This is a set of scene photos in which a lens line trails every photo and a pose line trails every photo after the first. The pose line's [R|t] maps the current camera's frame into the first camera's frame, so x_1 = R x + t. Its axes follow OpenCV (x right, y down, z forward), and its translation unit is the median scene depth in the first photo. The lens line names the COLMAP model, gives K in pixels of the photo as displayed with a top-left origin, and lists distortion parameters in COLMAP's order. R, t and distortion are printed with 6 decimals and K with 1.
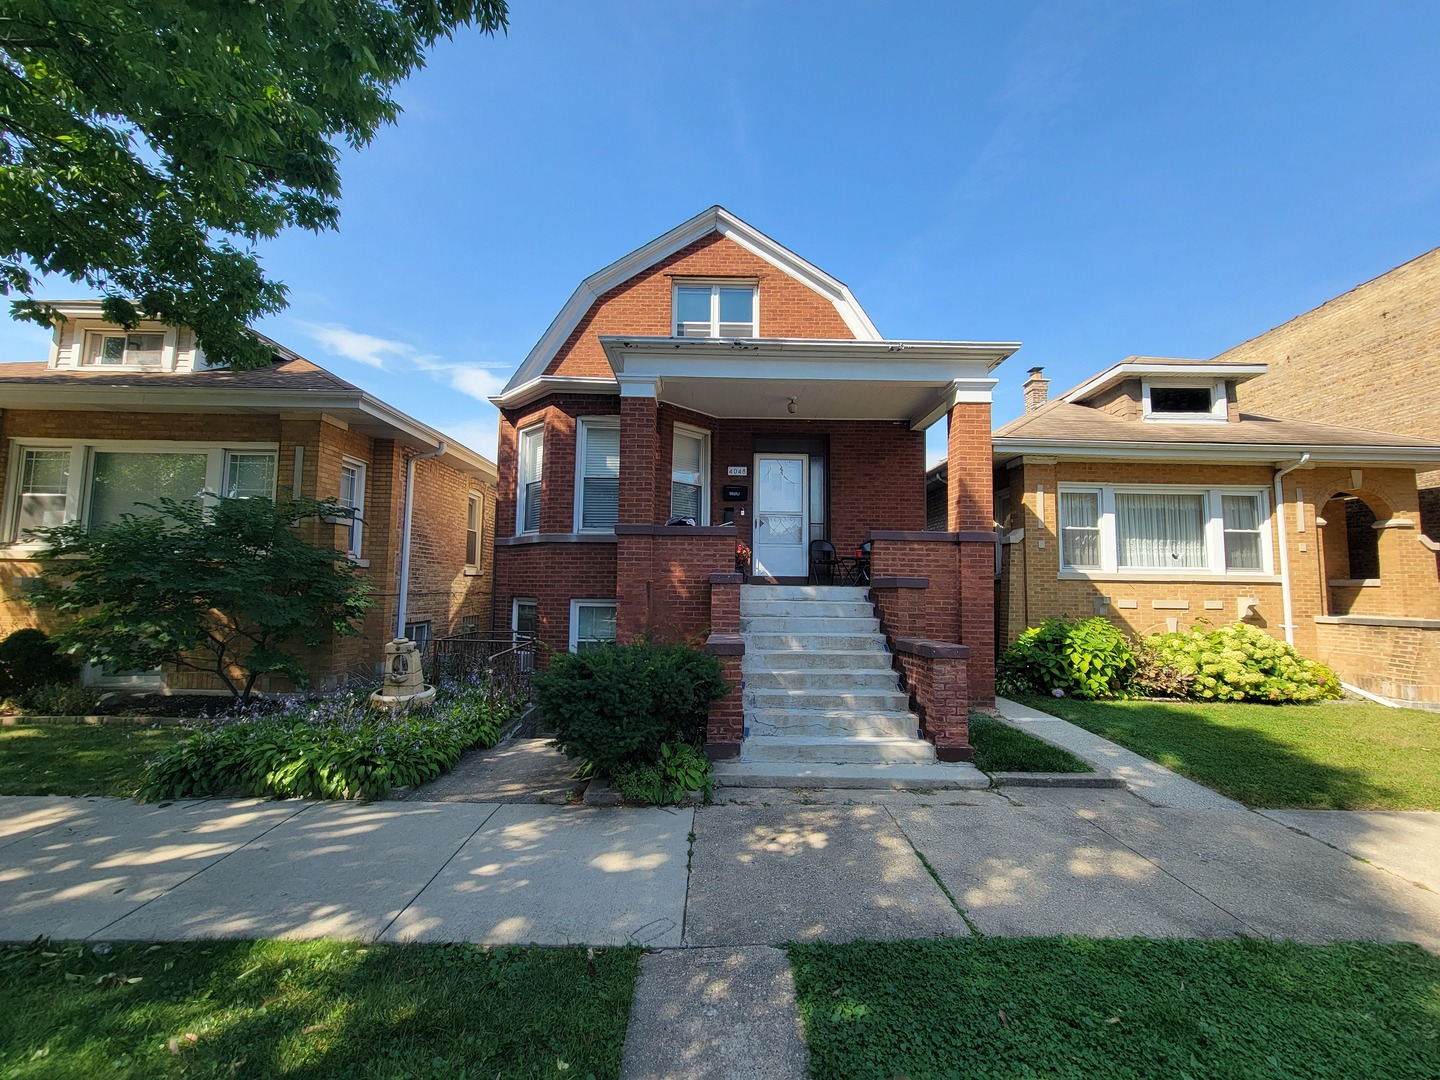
lens RADIAL K [[591.5, 0, 715.4], [0, 591.5, 541.0], [0, 0, 1]] dist [-0.000333, 0.000441]
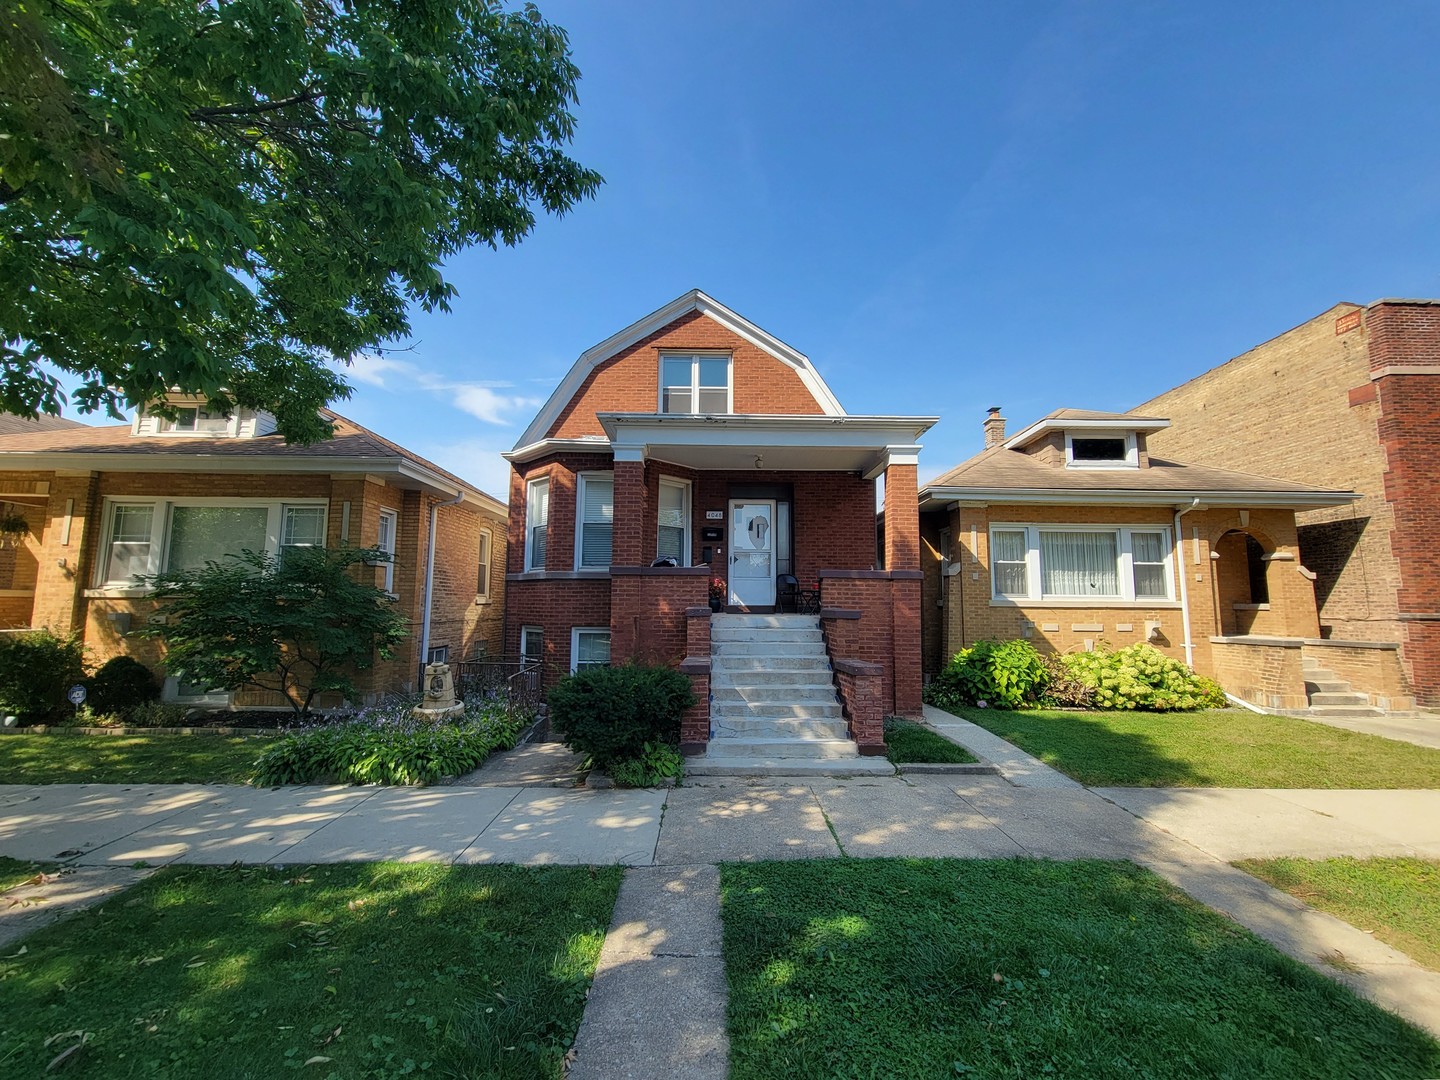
lens RADIAL K [[583.8, 0, 711.6], [0, 583.8, 539.7], [0, 0, 1]] dist [0.000405, -0.000117]
pose [[0.999972, -0.006321, 0.004021, 0.032529], [0.006459, 0.999357, -0.035272, -0.035761], [-0.003796, 0.035297, 0.999370, -0.184184]]
